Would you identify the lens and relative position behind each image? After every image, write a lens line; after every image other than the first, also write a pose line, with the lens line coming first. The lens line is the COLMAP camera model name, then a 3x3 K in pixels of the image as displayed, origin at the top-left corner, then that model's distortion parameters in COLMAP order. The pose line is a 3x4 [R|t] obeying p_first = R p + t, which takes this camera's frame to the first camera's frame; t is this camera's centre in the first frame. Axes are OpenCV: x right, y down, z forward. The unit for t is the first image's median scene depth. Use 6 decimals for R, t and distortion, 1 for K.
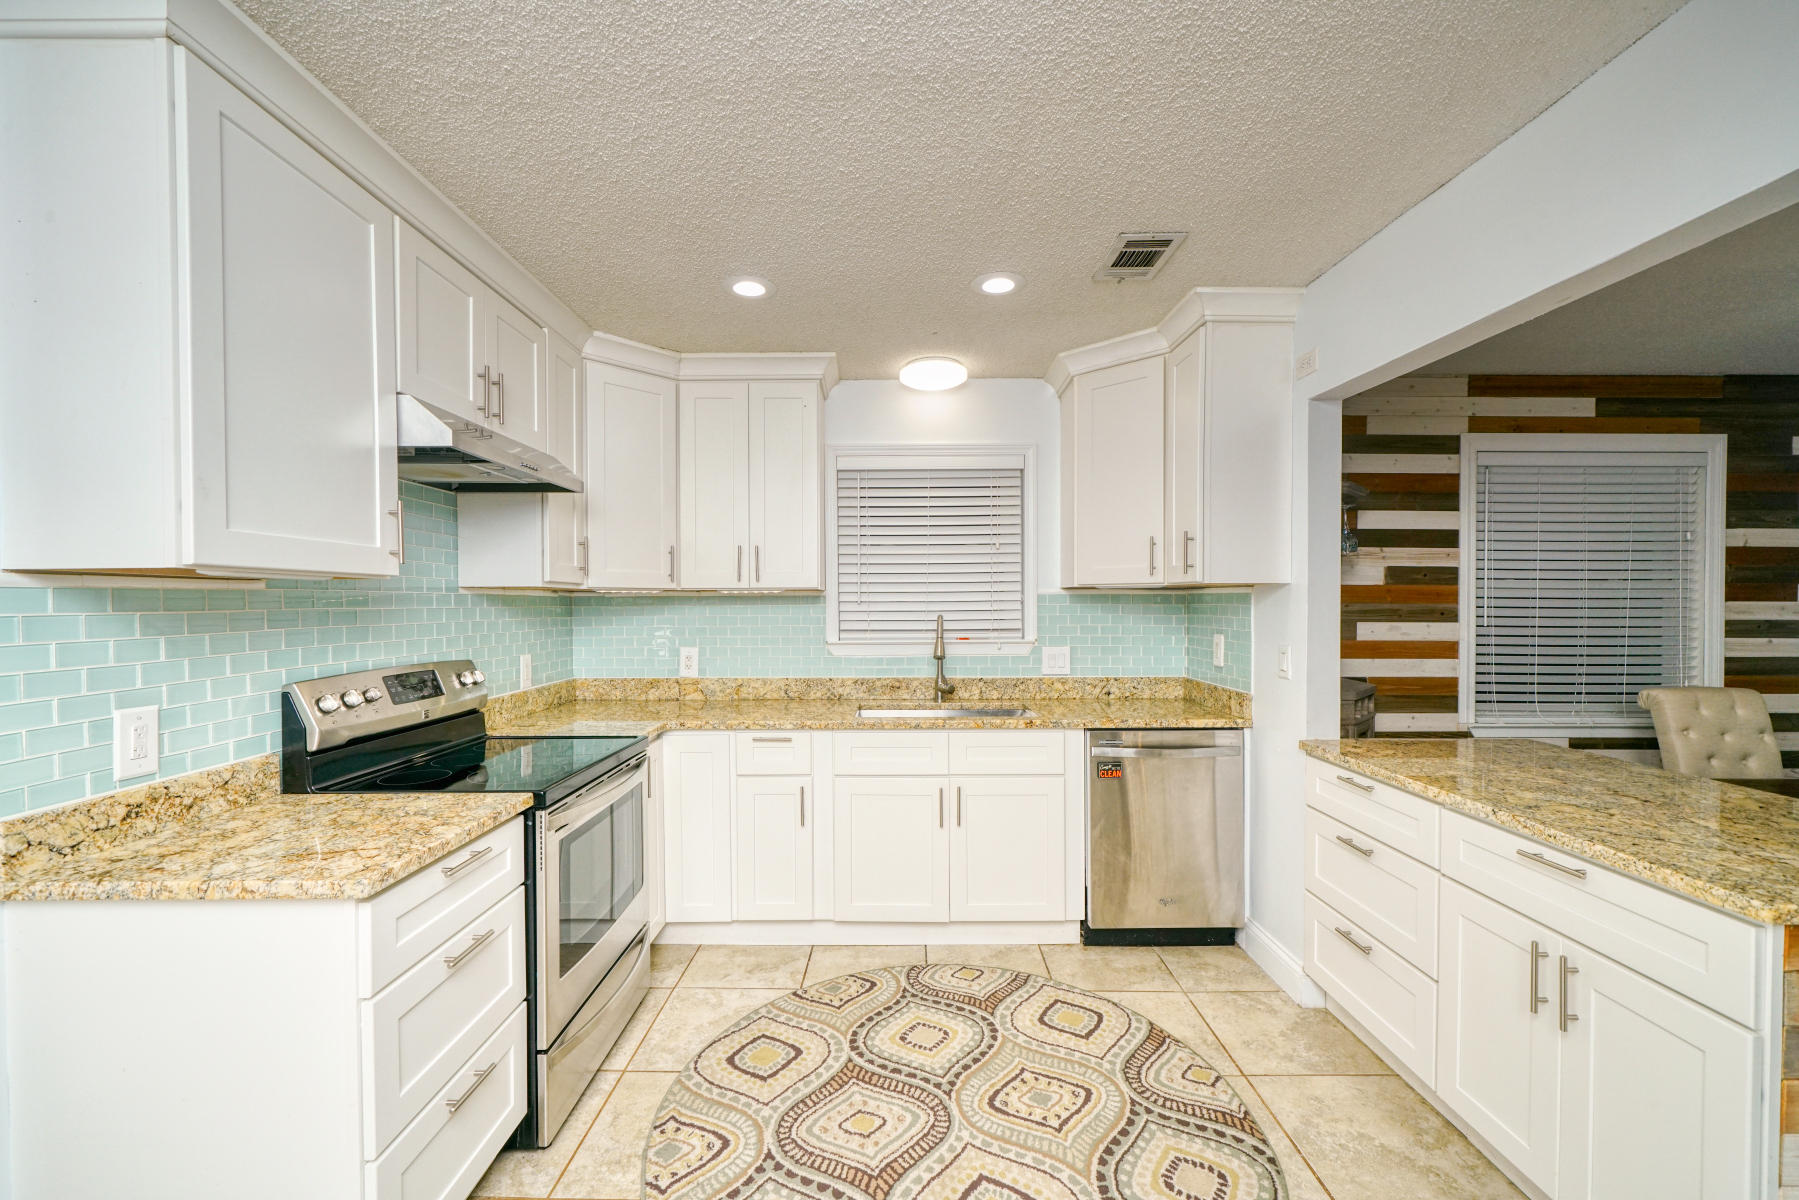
lens RADIAL K [[739.6, 0, 900.4], [0, 739.6, 617.2], [0, 0, 1]] dist [0.002407, 0.000765]
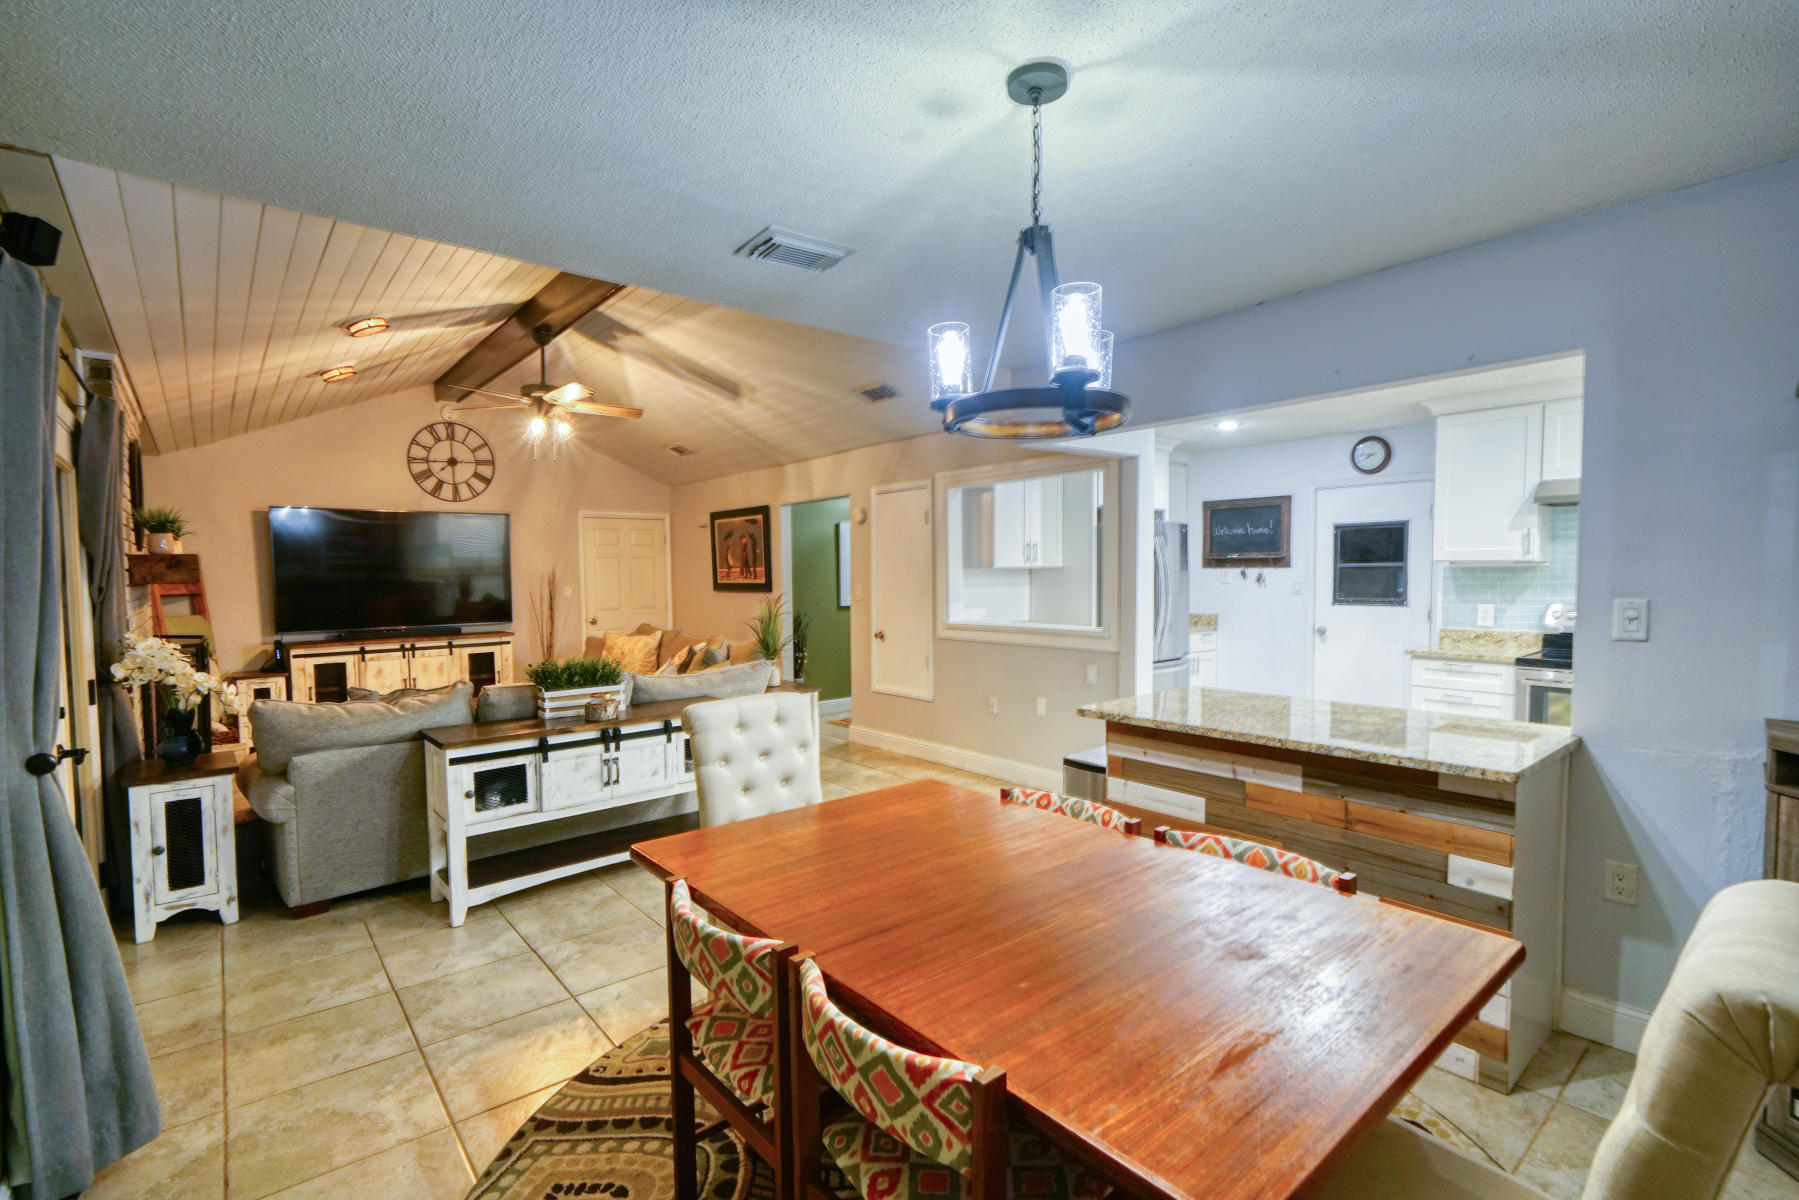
lens RADIAL K [[811.8, 0, 890.2], [0, 811.8, 603.7], [0, 0, 1]] dist [0.009502, -0.000266]
pose [[-0.777661, 0.033062, -0.627814, 1.332884], [-0.007724, 0.998038, 0.062126, -0.033004], [0.628636, 0.053162, -0.775880, 0.903376]]
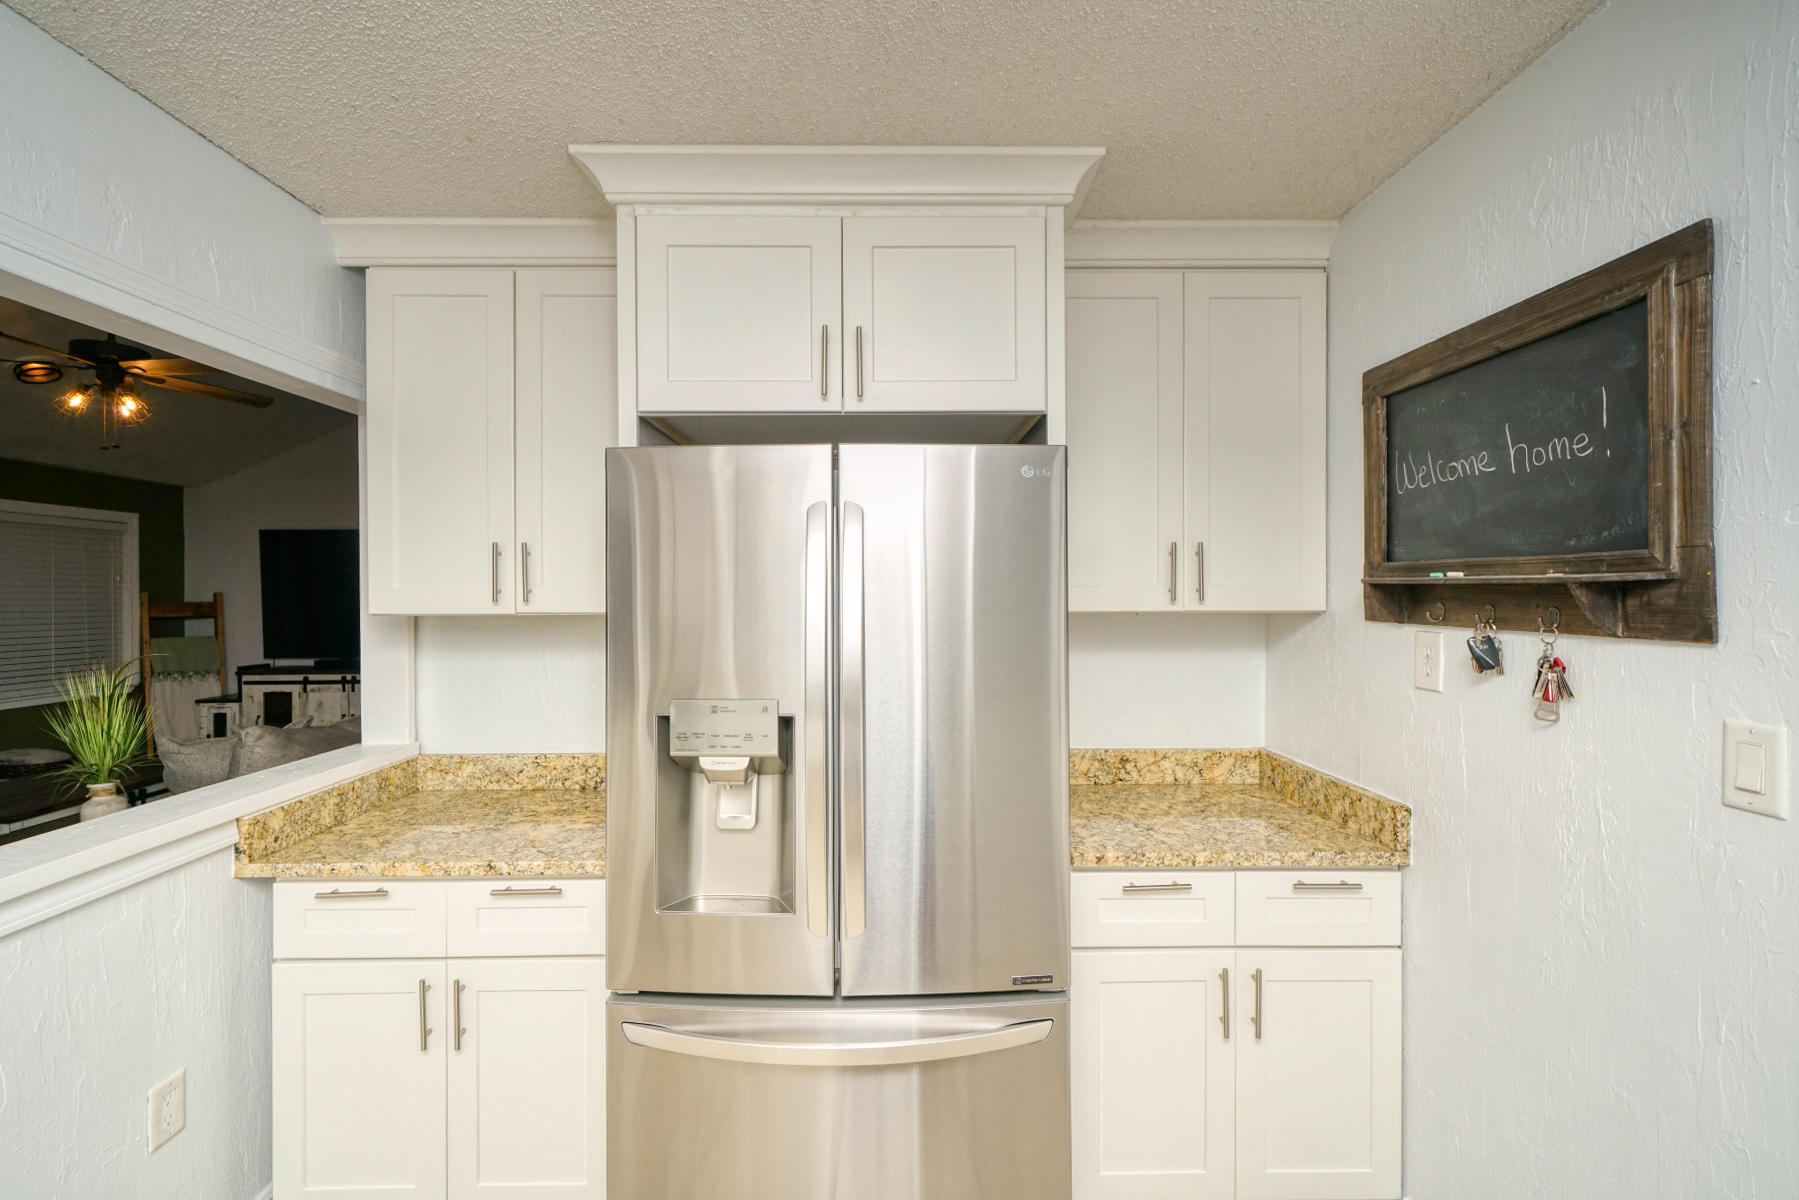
lens RADIAL K [[779.8, 0, 877.1], [0, 779.8, 594.0], [0, 0, 1]] dist [-0.002694, 0.001499]
pose [[-0.999918, 0.003646, -0.012250, -0.284297], [0.003237, 0.999443, 0.033216, -0.037692], [0.012364, 0.033173, -0.999373, 0.307997]]
